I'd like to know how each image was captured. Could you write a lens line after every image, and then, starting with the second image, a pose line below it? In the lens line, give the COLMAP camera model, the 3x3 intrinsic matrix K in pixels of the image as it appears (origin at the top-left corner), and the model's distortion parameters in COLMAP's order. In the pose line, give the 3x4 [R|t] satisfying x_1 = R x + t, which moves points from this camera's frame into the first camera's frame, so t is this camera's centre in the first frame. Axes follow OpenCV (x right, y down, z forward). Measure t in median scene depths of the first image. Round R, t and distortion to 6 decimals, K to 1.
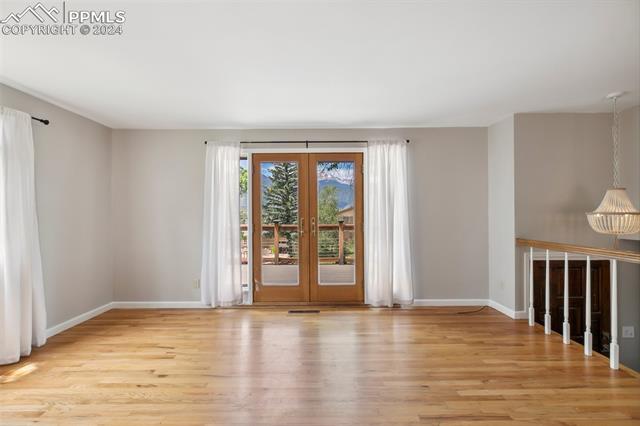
lens RADIAL K [[286.6, 0, 318.5], [0, 286.6, 212.6], [0, 0, 1]] dist [0.001821, 0.000395]
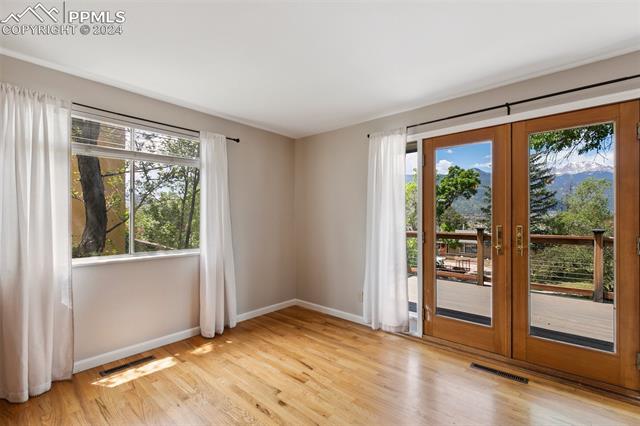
lens RADIAL K [[287.9, 0, 318.9], [0, 287.9, 219.1], [0, 0, 1]] dist [0.002538, 0.000107]
pose [[0.748688, 0.006829, -0.662888, 0.073165], [-0.001526, 0.999962, 0.008577, -0.000001], [0.662921, -0.005410, 0.748670, 0.255986]]
